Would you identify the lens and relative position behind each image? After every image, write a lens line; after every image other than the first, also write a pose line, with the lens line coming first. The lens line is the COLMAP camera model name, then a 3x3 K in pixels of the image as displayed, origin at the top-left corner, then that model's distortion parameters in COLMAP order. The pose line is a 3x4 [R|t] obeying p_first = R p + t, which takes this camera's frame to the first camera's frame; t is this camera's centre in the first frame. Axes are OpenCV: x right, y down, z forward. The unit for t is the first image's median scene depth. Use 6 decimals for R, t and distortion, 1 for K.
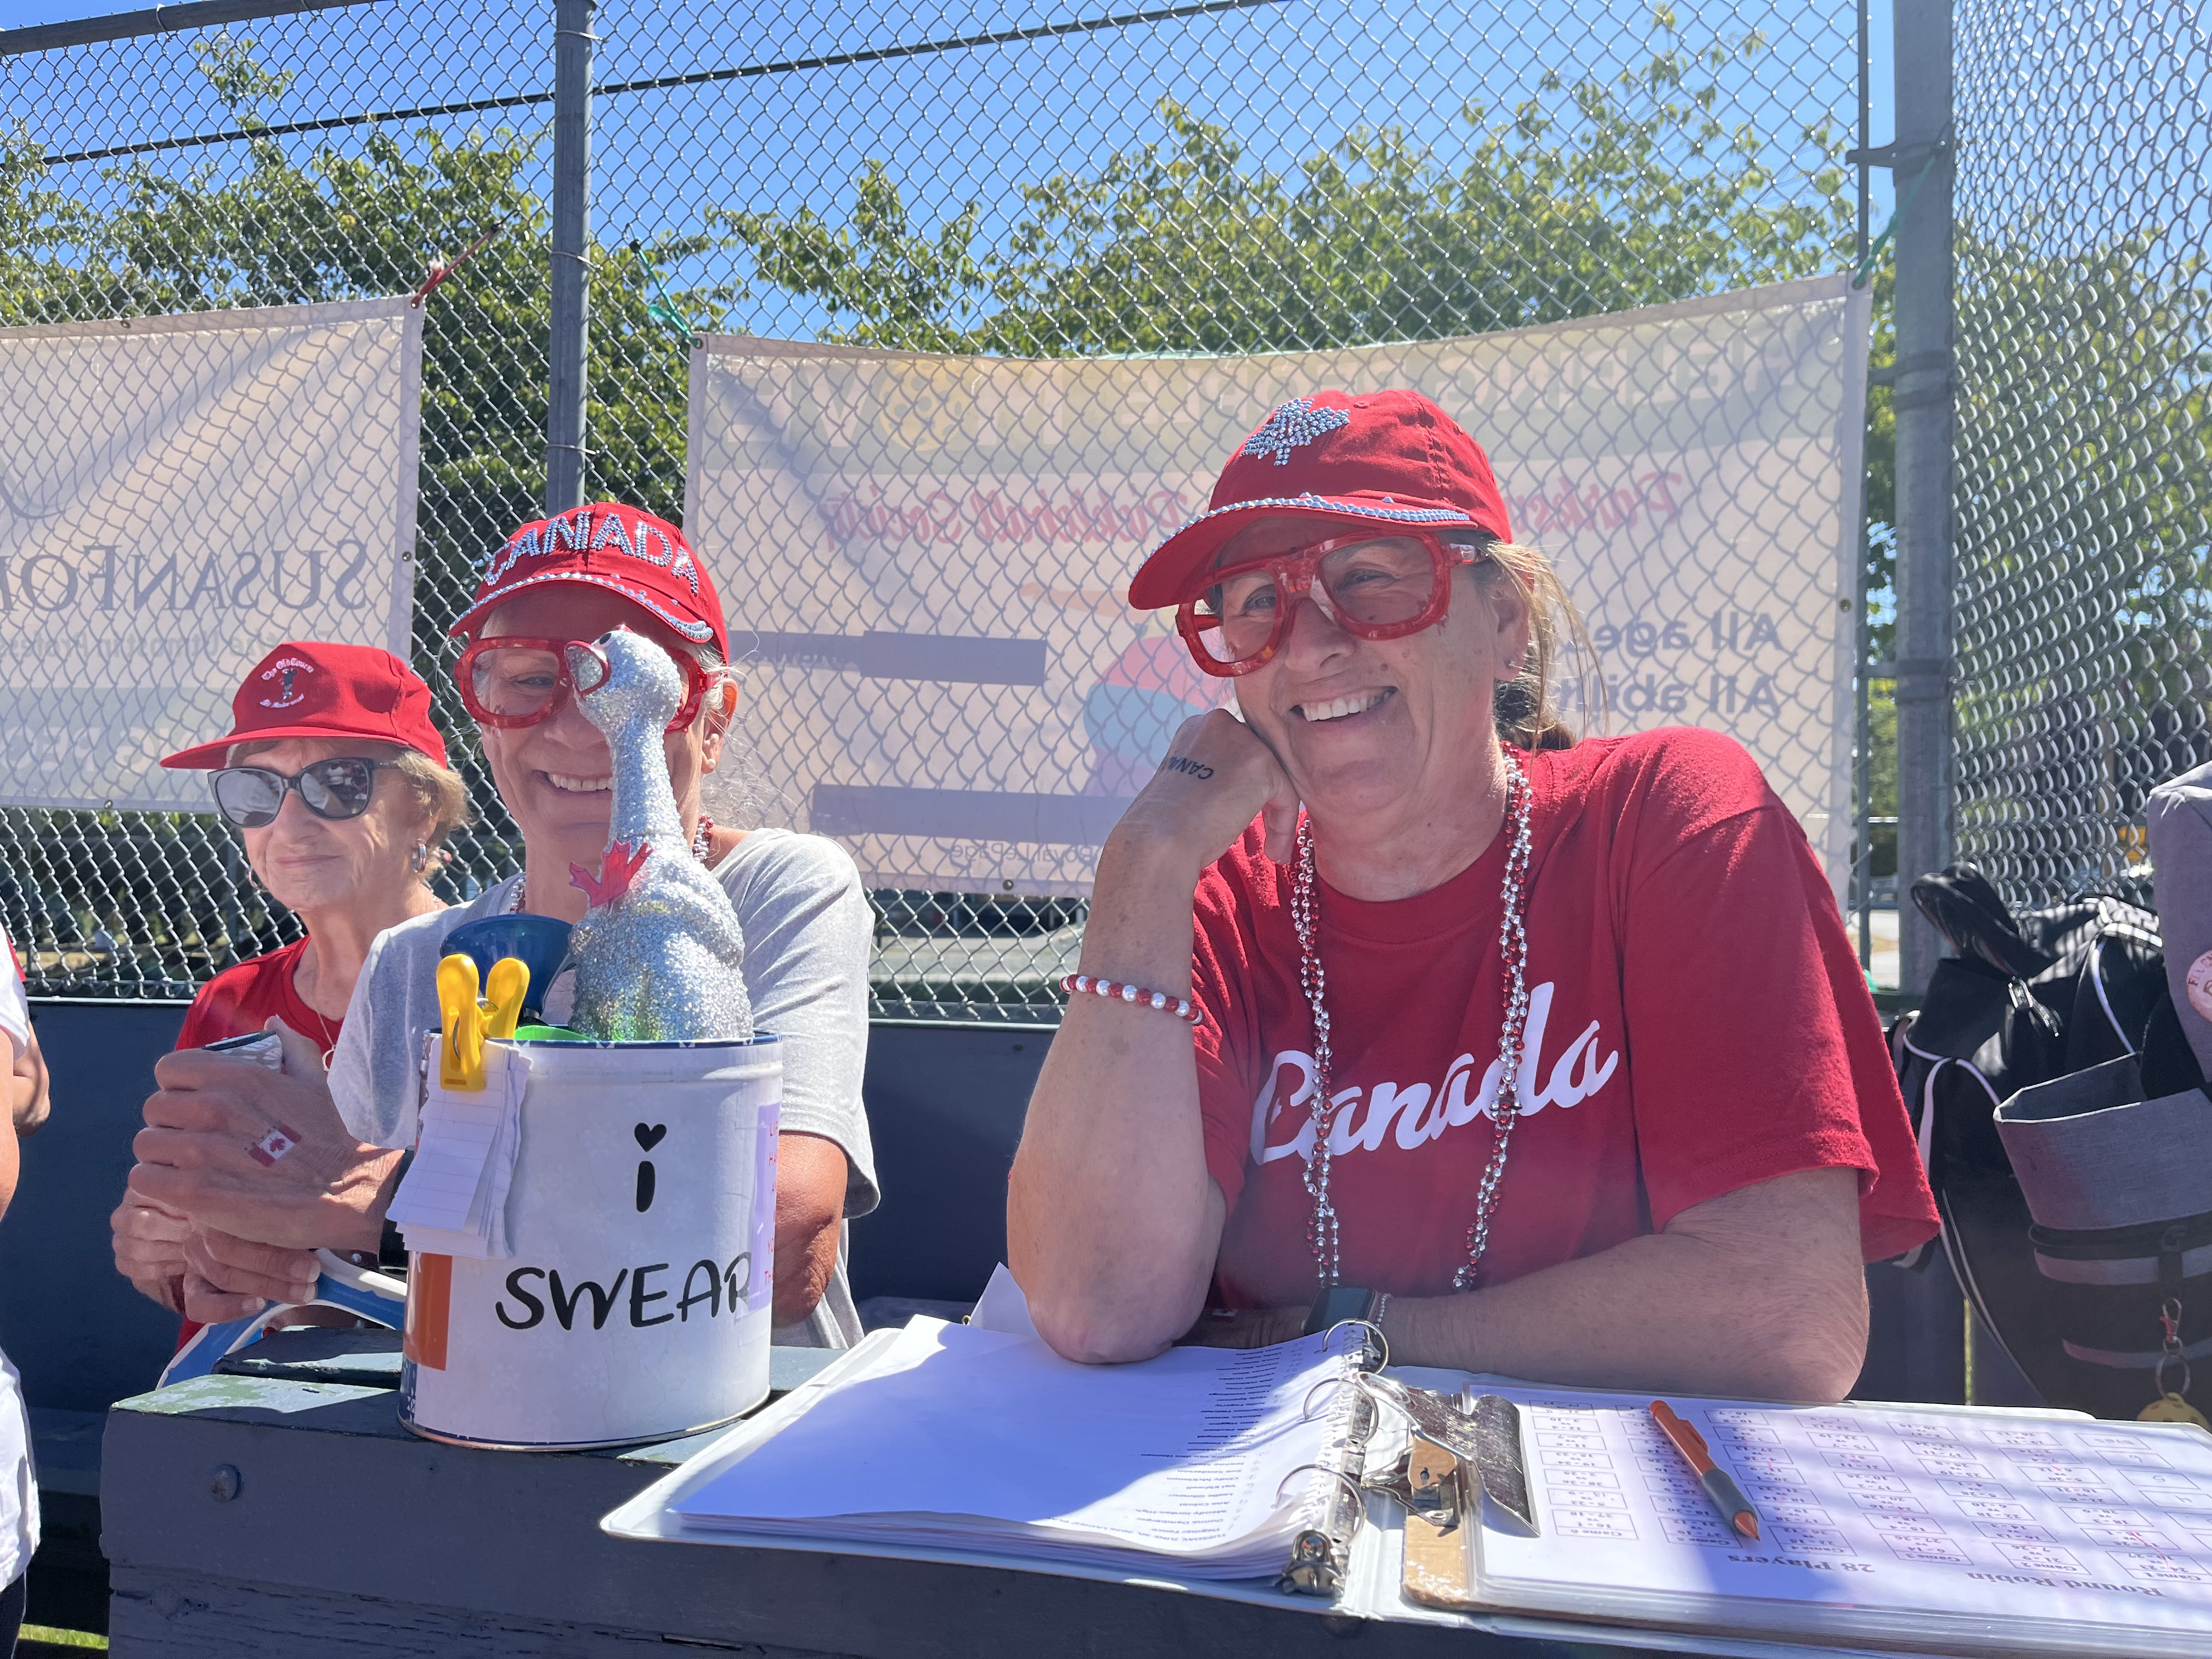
lens RADIAL K [[1633.9, 0, 1065.2], [0, 1633.9, 831.8], [0, 0, 1]] dist [0.071540, -0.088807]
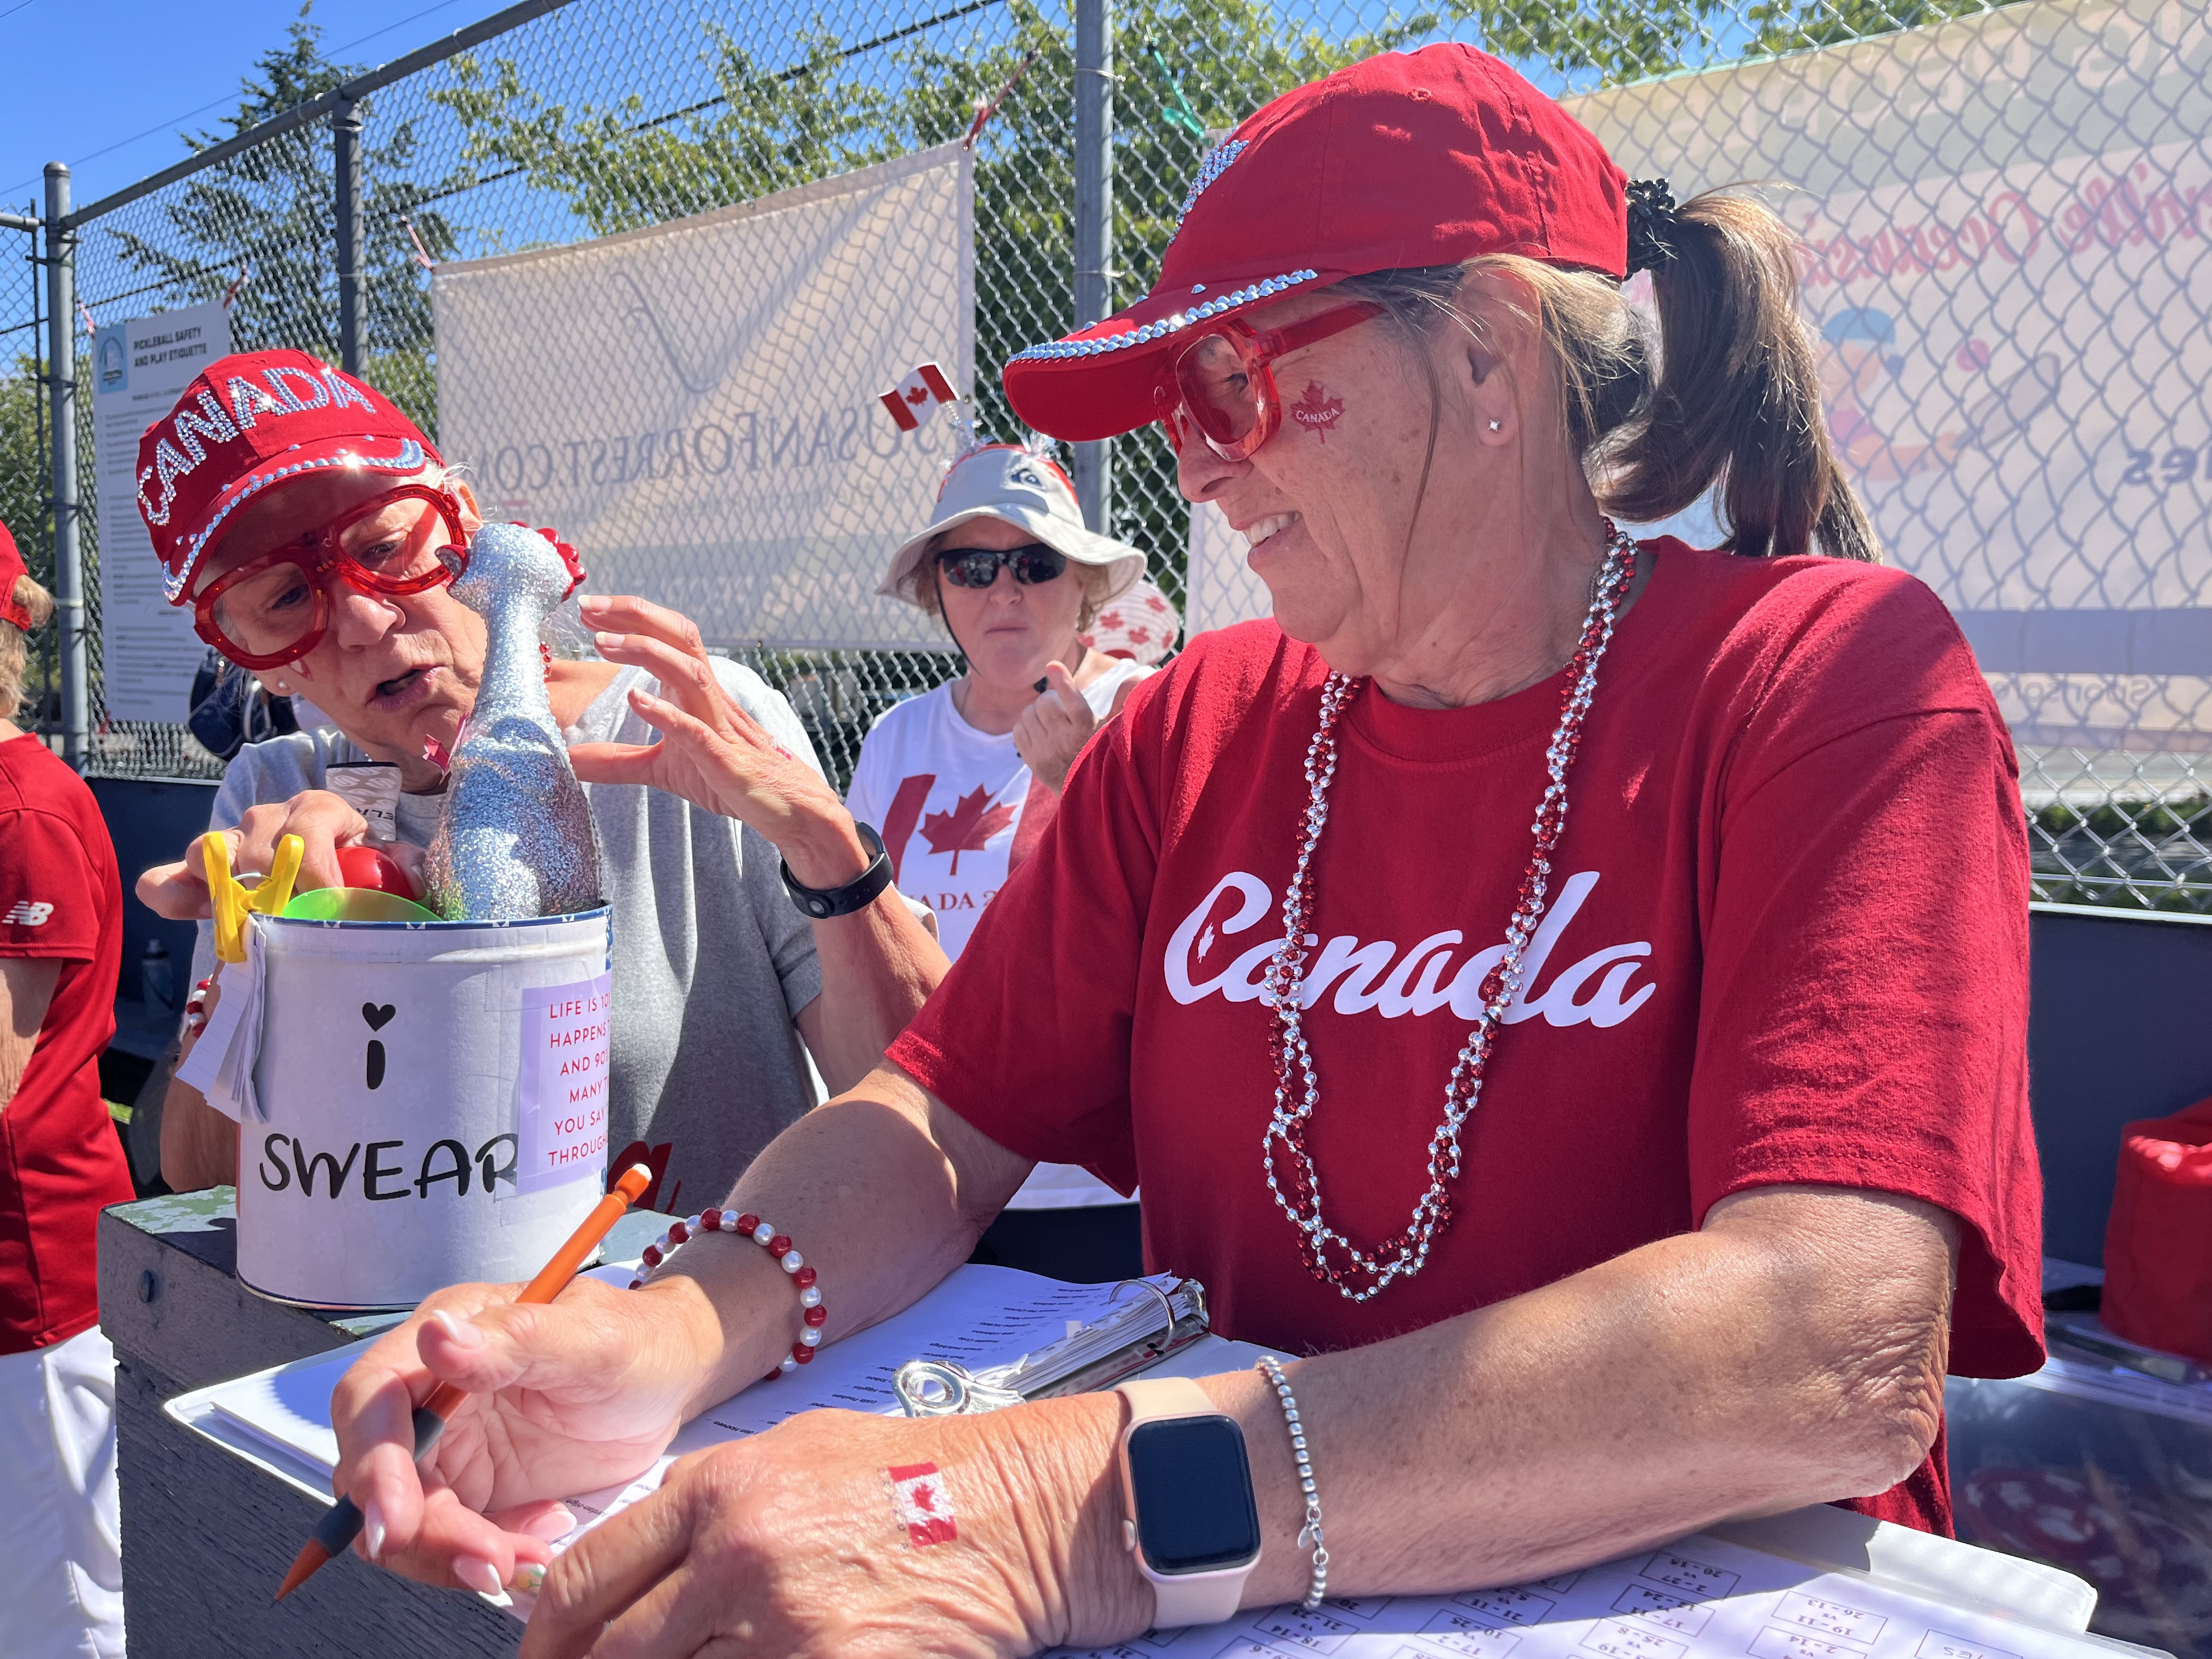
lens RADIAL K [[1633.9, 0, 1065.2], [0, 1633.9, 831.8], [0, 0, 1]] dist [0.071540, -0.088807]
pose [[0.909695, 0.018492, -0.414866, 0.096532], [0.029022, 0.993734, 0.107933, -0.003959], [0.414262, -0.110226, 0.903458, 0.049757]]
